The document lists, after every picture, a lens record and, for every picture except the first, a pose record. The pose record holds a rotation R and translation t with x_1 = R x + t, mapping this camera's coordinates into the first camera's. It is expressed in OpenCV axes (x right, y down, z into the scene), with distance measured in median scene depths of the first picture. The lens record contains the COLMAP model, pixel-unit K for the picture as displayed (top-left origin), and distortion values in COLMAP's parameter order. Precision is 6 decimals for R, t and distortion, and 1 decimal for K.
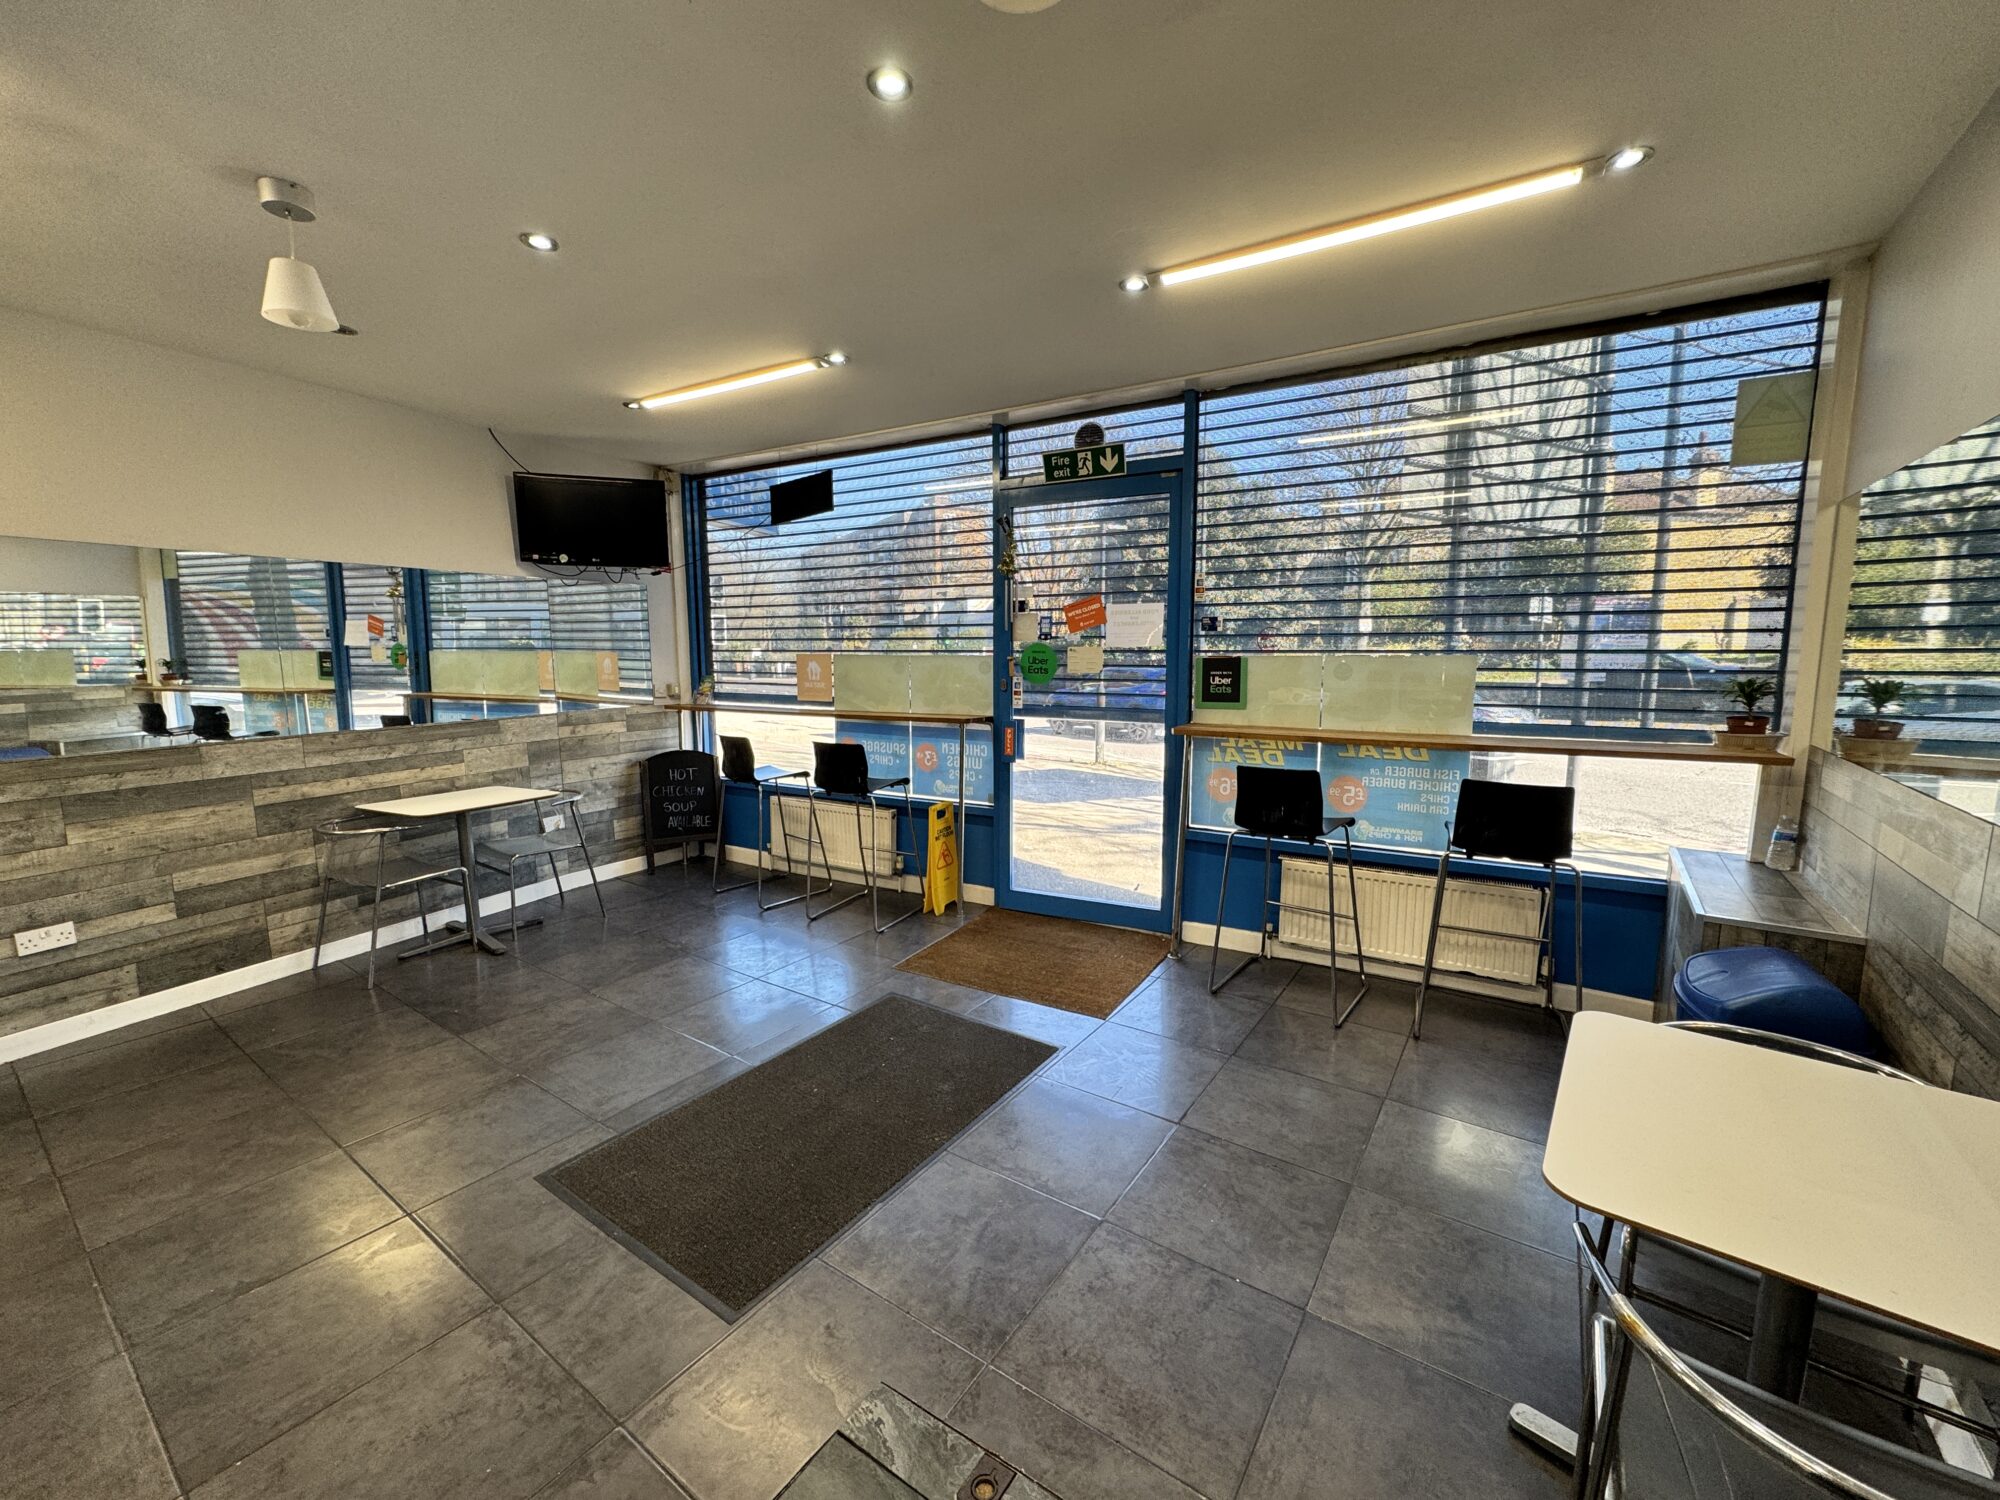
lens RADIAL K [[808.4, 0, 999.9], [0, 808.4, 742.6], [0, 0, 1]] dist [-0.002036, -0.000080]
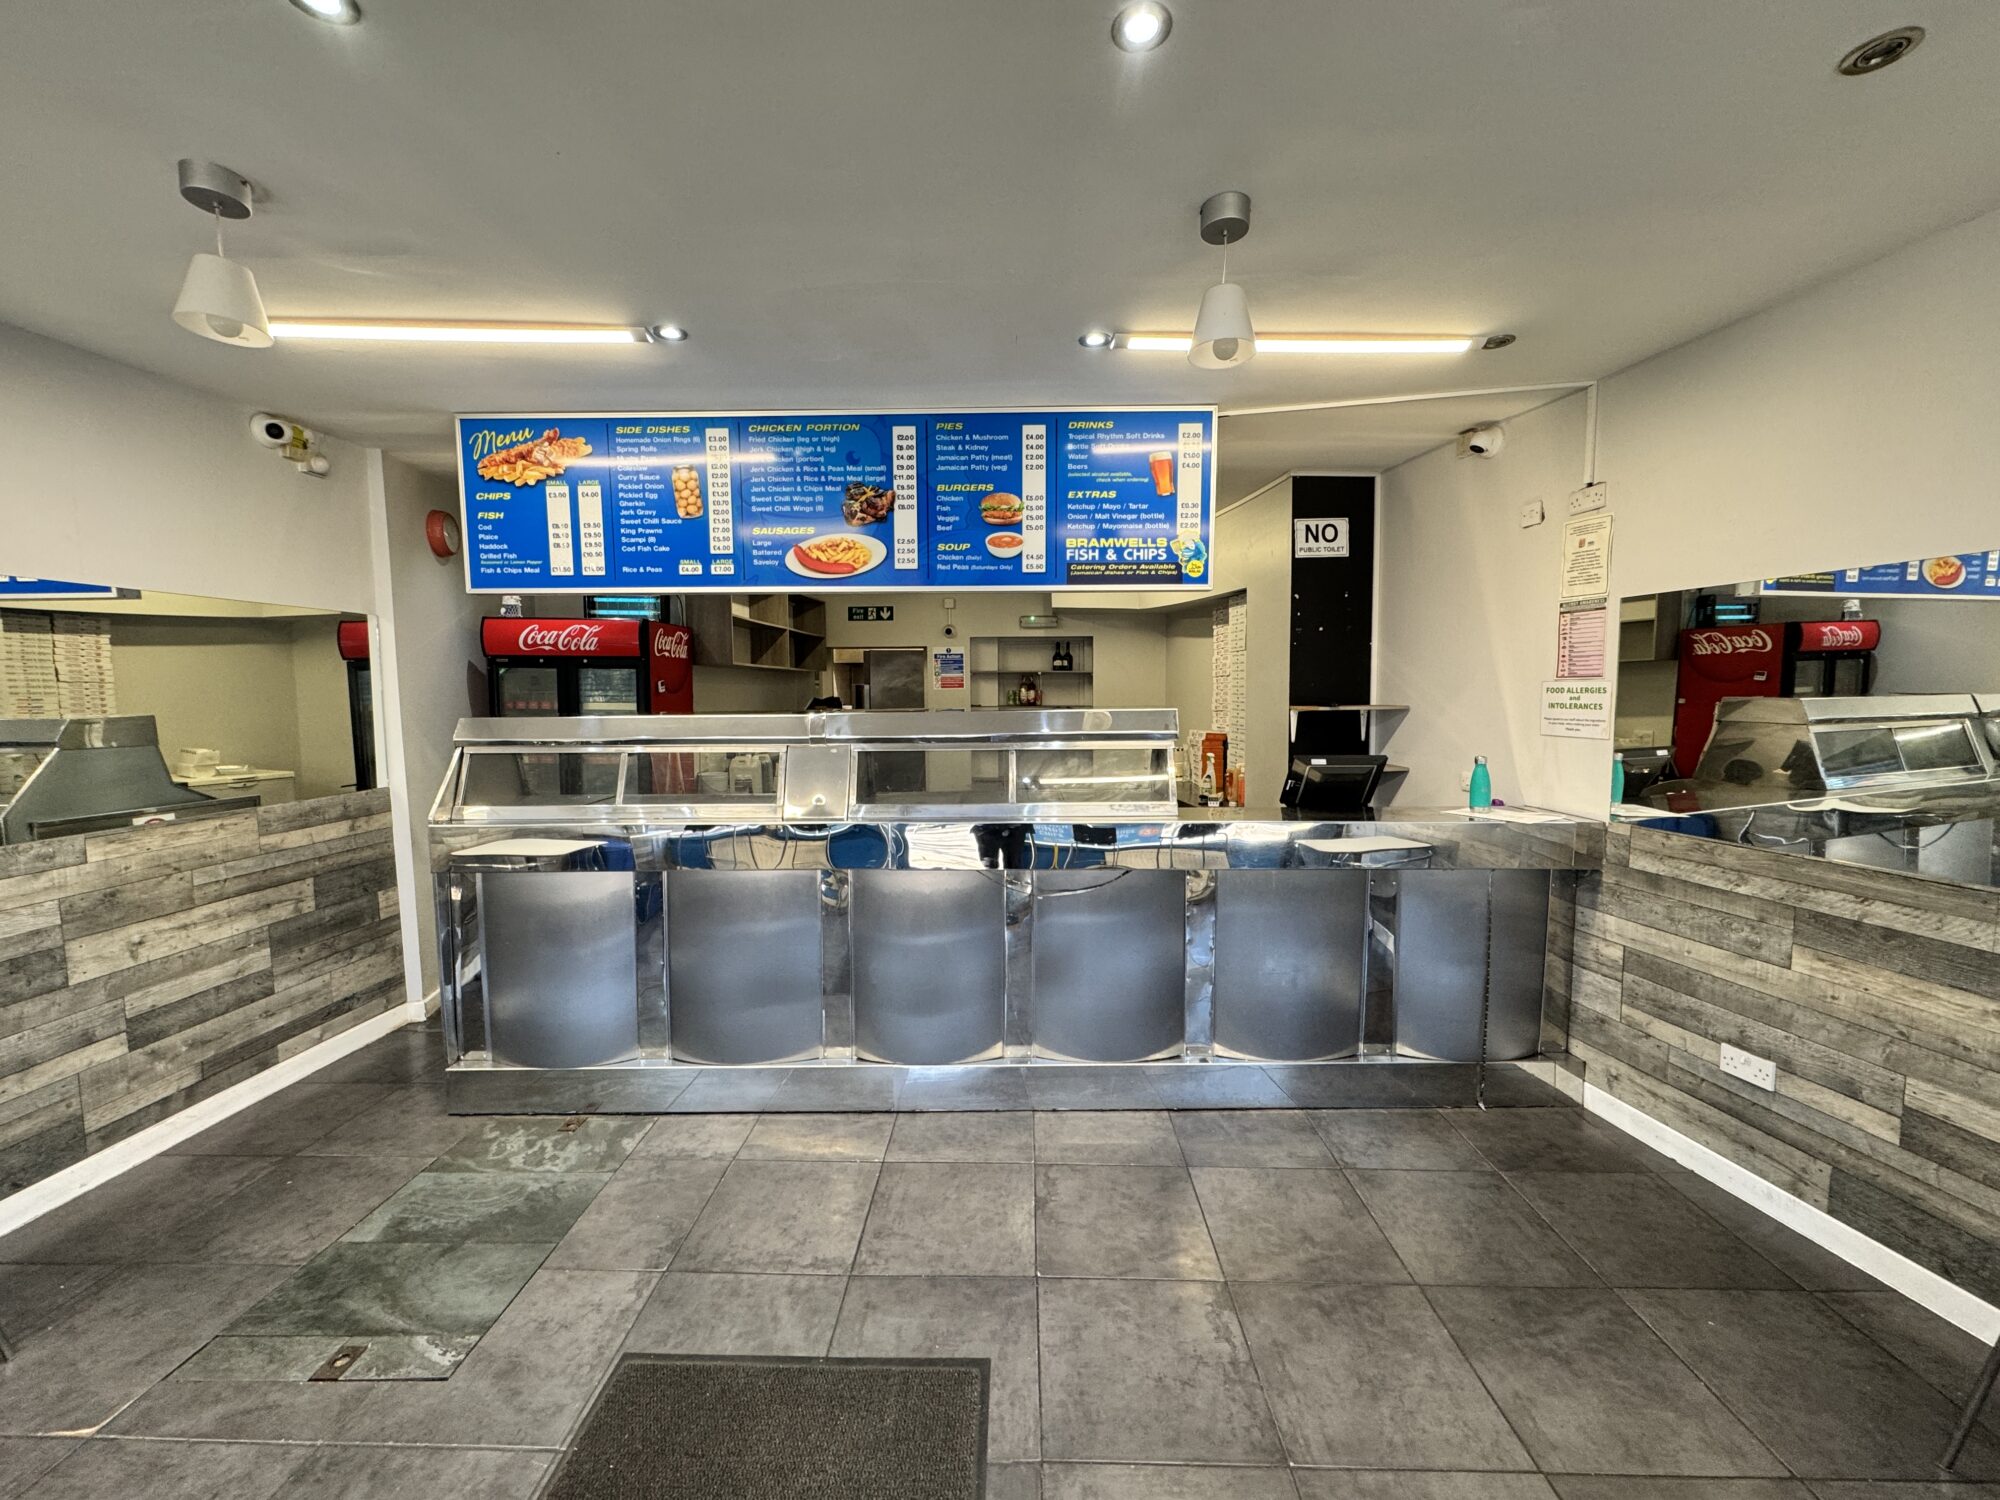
lens RADIAL K [[808.4, 0, 998.6], [0, 808.4, 758.1], [0, 0, 1]] dist [-0.002036, -0.000080]
pose [[-0.832675, 0.061544, -0.550331, -0.117631], [-0.052120, 0.980683, 0.188531, -0.174569], [0.551303, 0.185669, -0.813383, 1.163383]]
